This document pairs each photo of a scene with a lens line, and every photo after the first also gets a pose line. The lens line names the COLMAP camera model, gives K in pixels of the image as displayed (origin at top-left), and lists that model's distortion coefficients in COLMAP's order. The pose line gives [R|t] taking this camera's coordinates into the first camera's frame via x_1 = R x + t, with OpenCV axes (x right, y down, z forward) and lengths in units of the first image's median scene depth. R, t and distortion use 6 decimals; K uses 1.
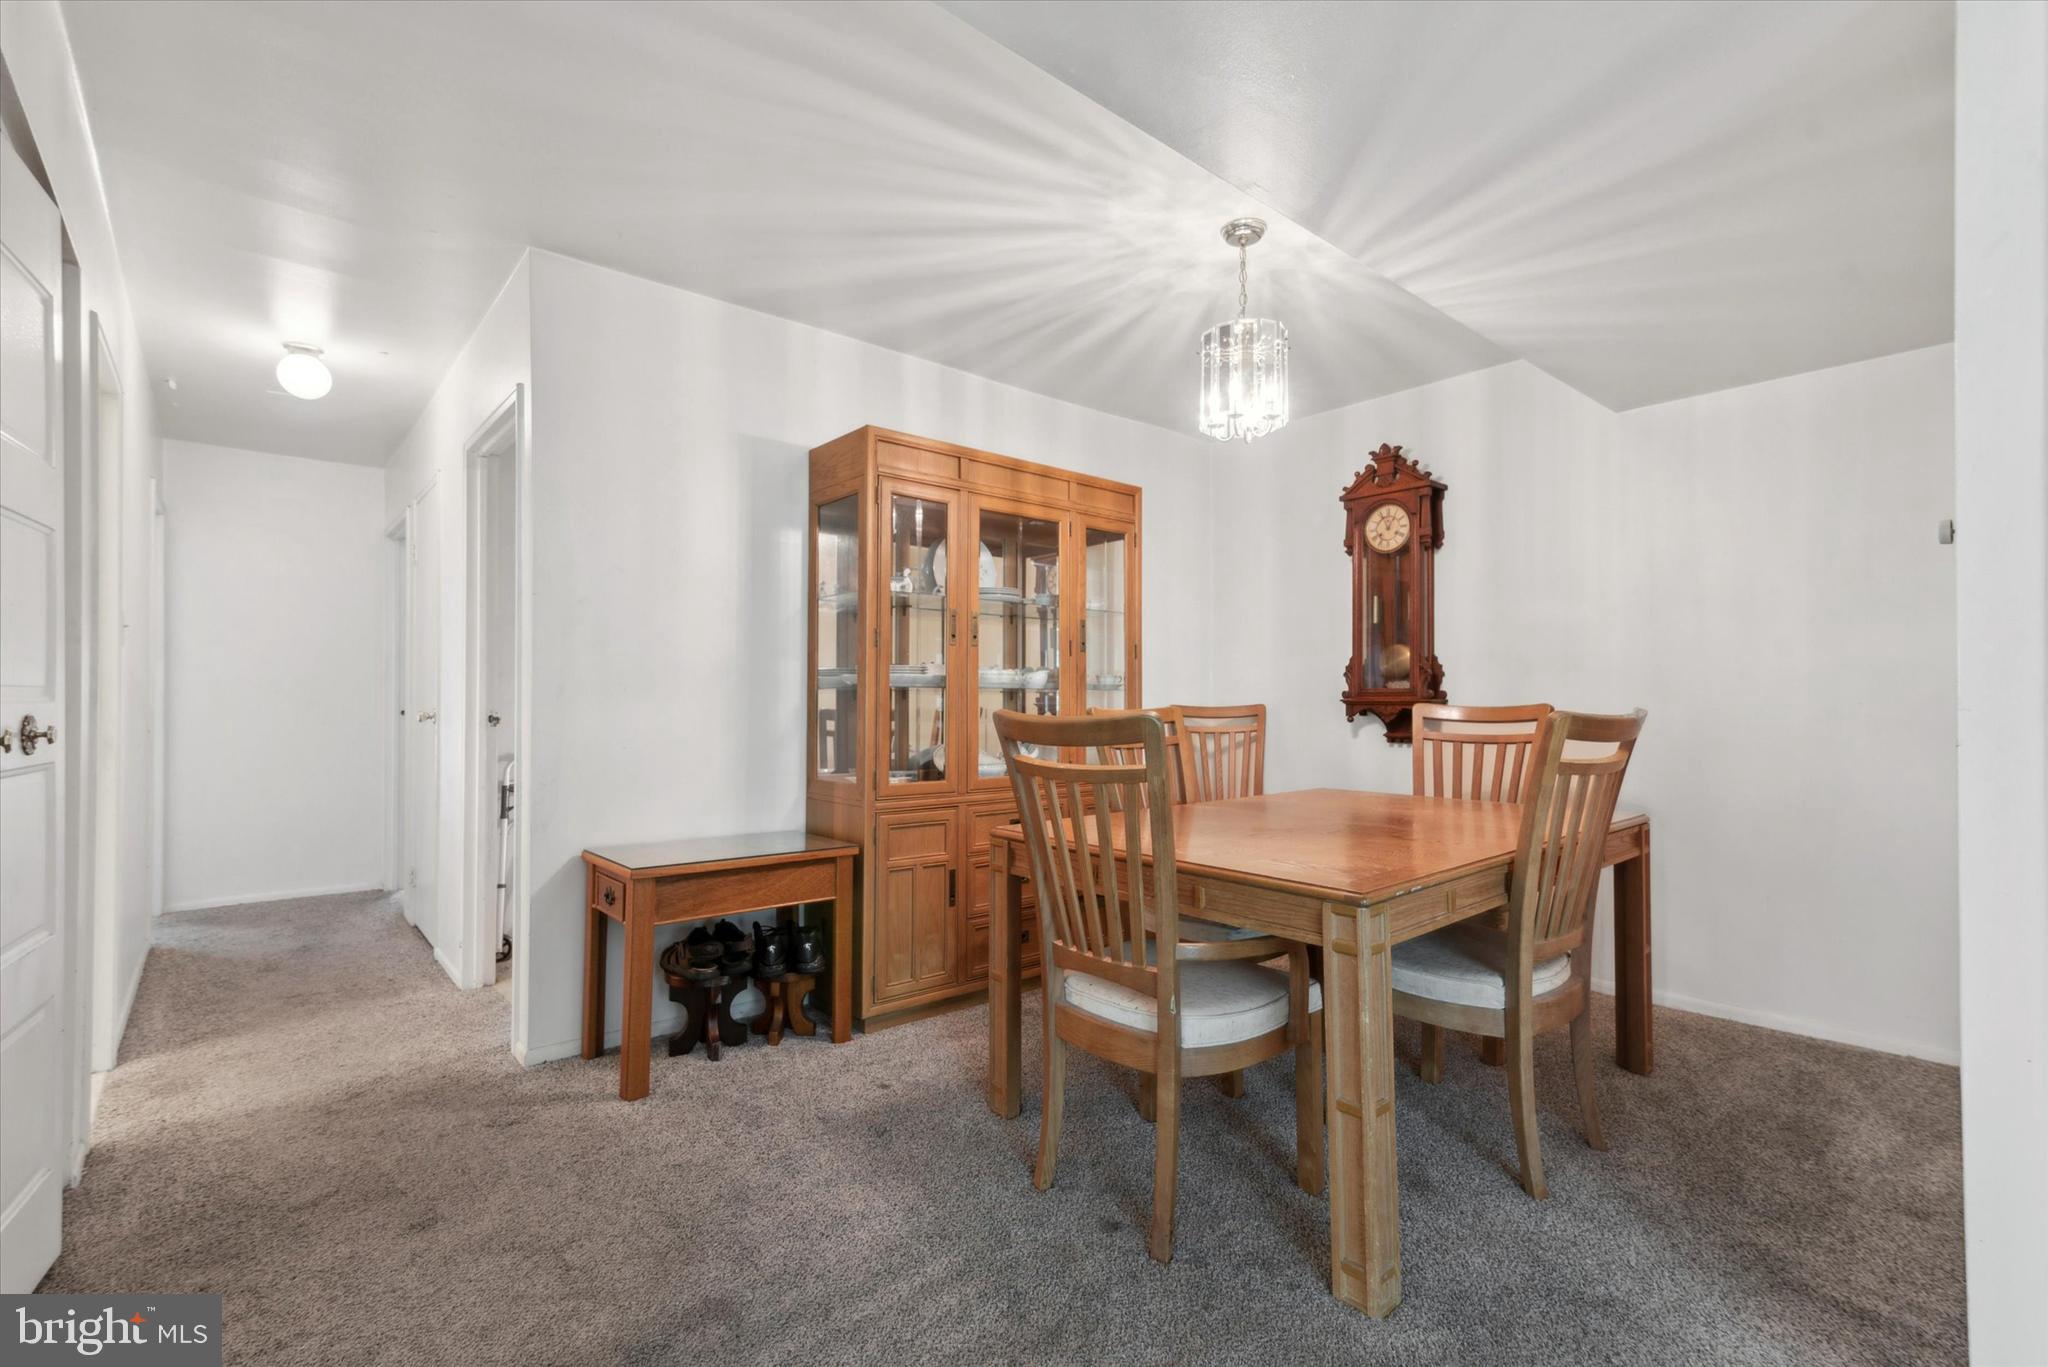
lens RADIAL K [[921.2, 0, 1024.6], [0, 921.2, 685.6], [0, 0, 1]] dist [0.020473, -0.000500]
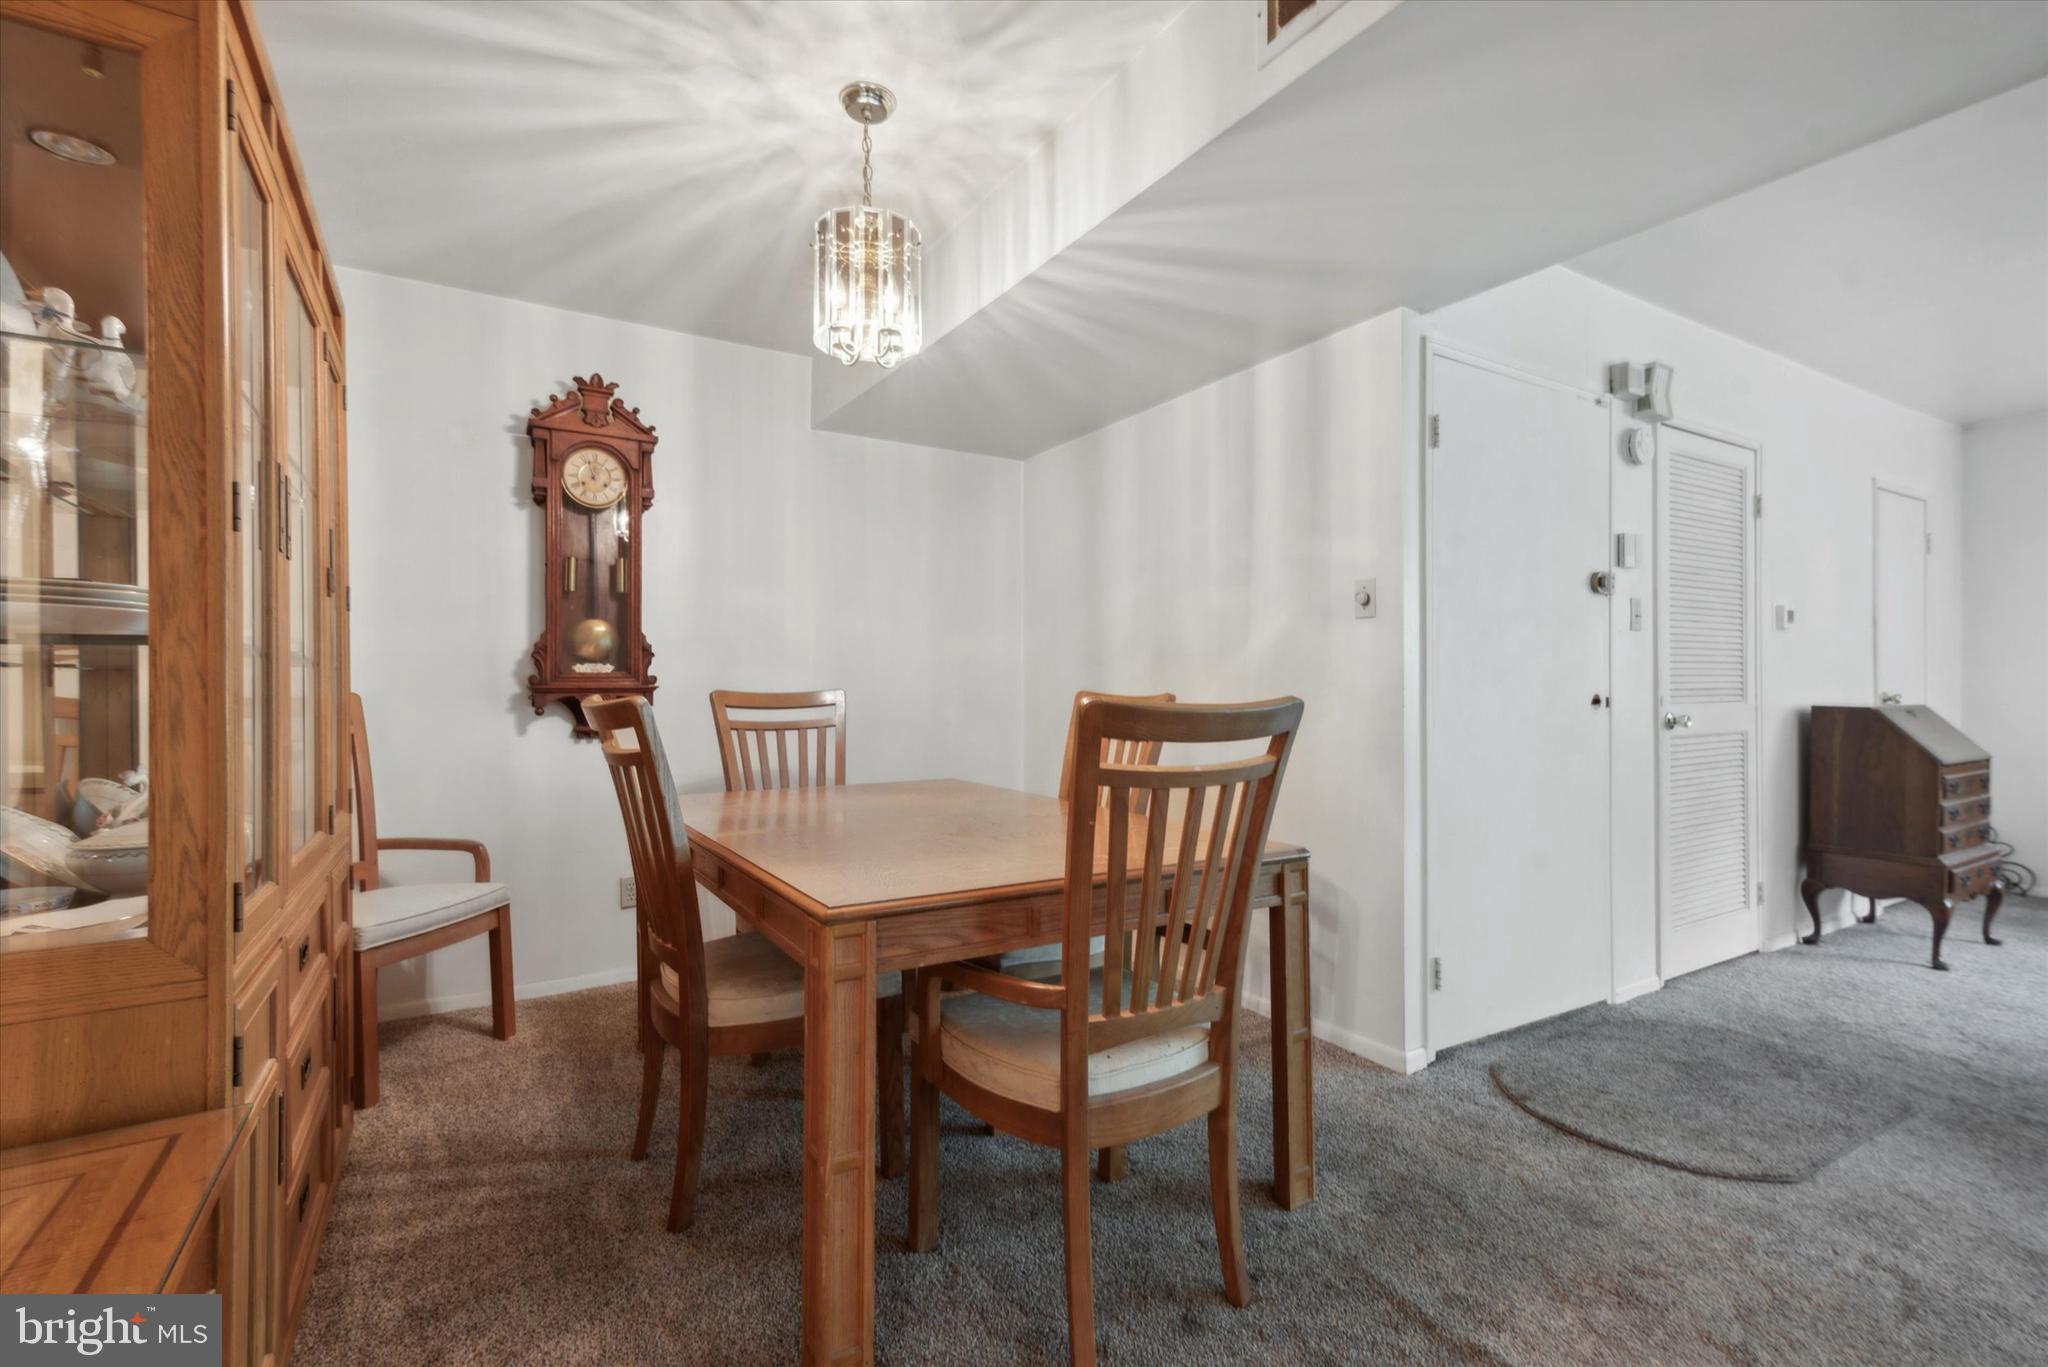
lens RADIAL K [[921.2, 0, 1030.8], [0, 921.2, 677.8], [0, 0, 1]] dist [0.020473, -0.000500]
pose [[0.159221, 0.008074, 0.987210, -0.463189], [-0.011702, 0.999912, -0.006291, 0.010845], [-0.987174, -0.010550, 0.159301, 0.629003]]
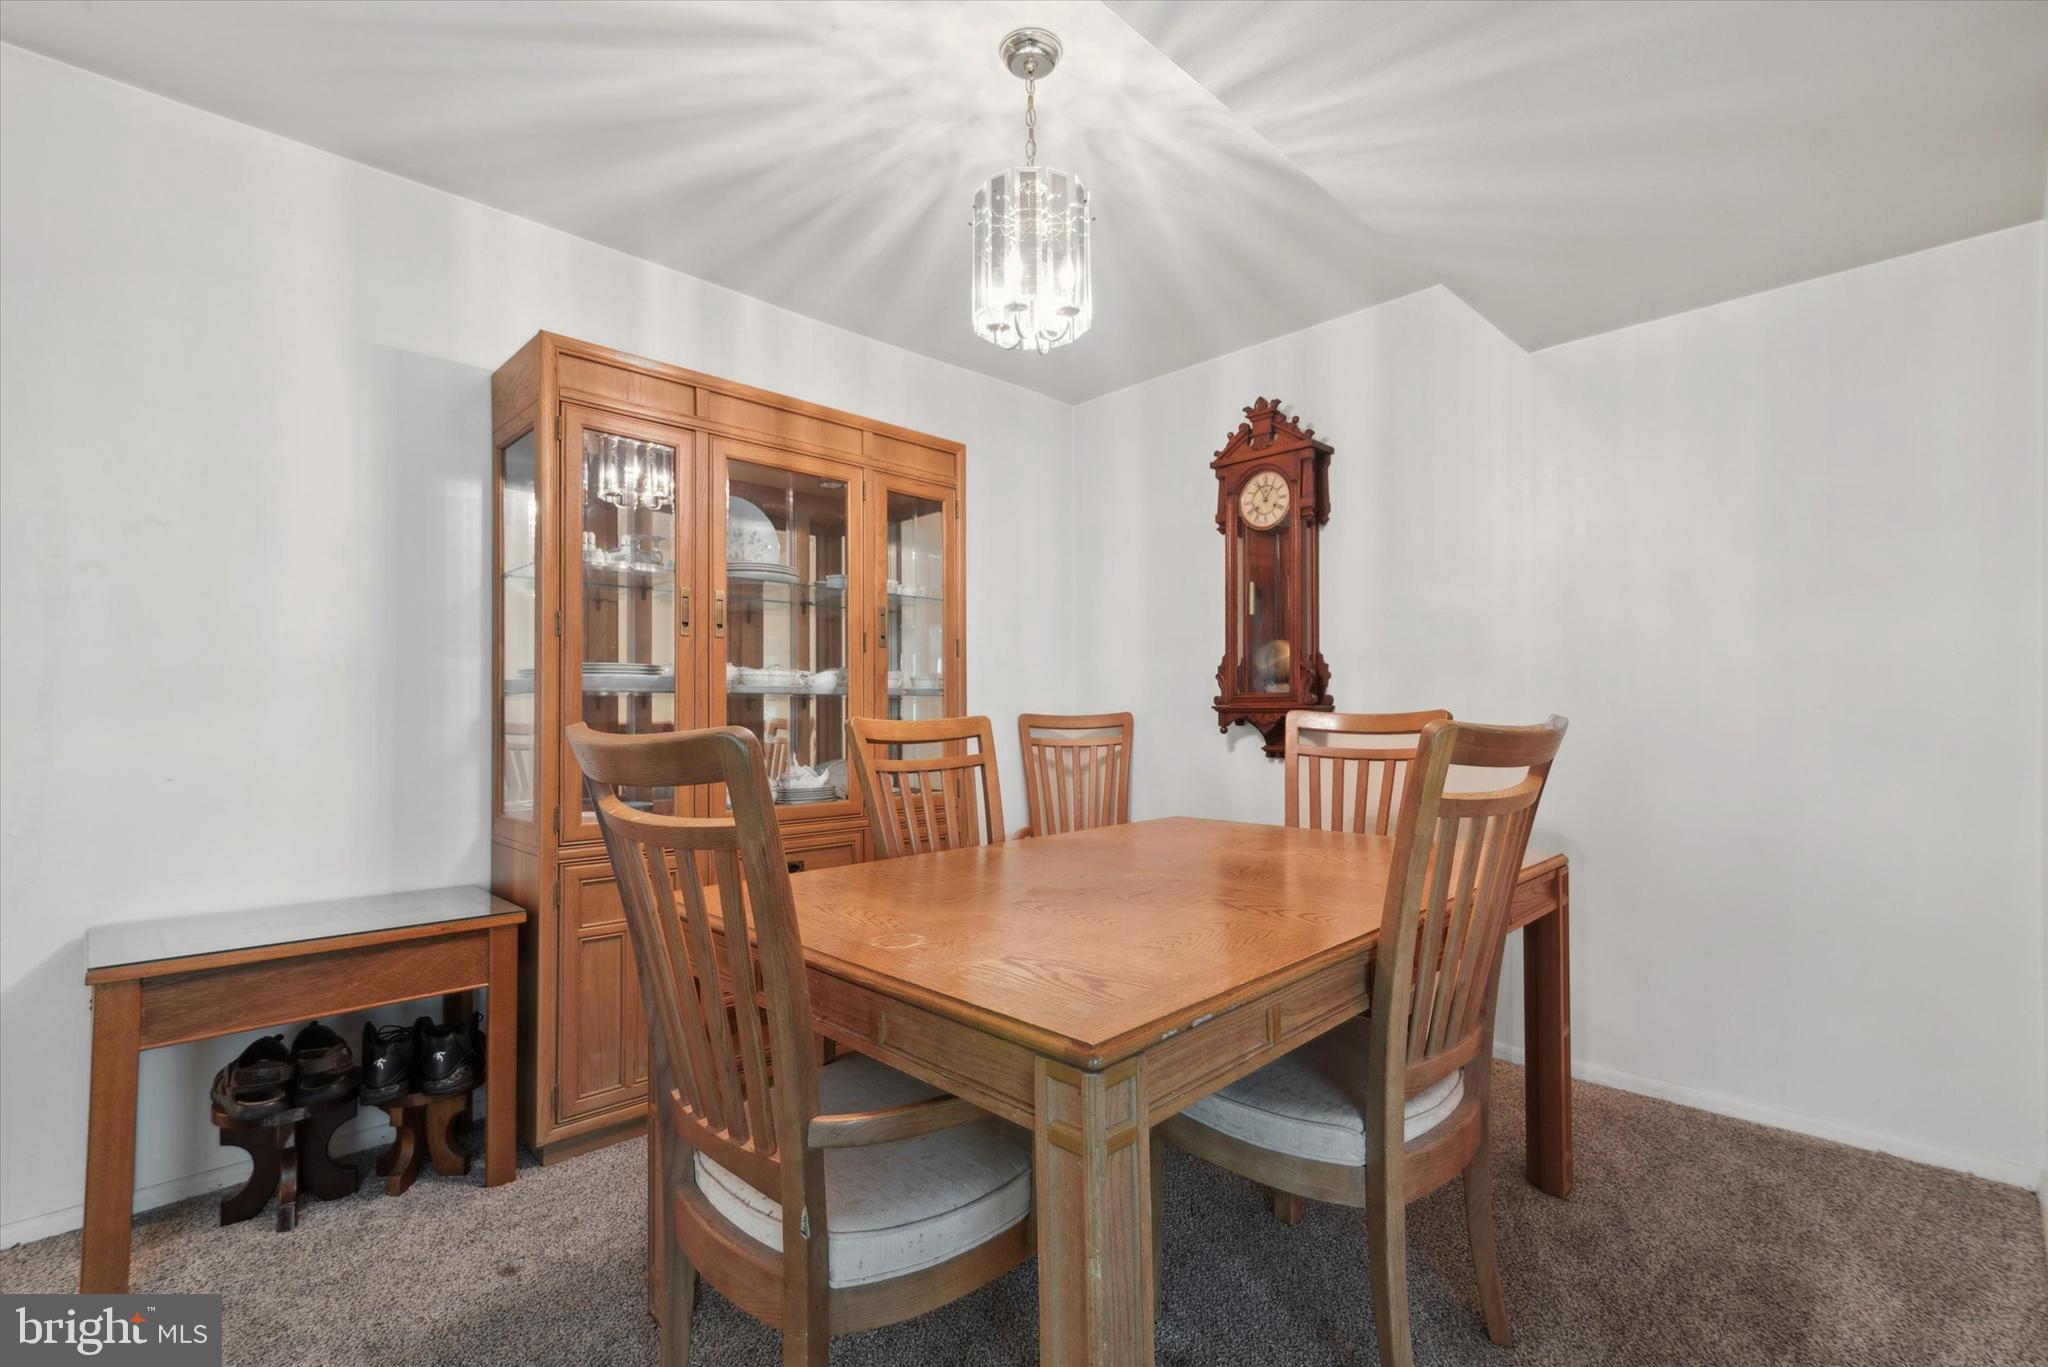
lens RADIAL K [[921.2, 0, 1024.8], [0, 921.2, 701.0], [0, 0, 1]] dist [0.020473, -0.000500]
pose [[0.997714, -0.004019, 0.067455, 0.156768], [0.003584, 0.999972, 0.006560, 0.005497], [-0.067479, -0.006304, 0.997701, 0.240999]]
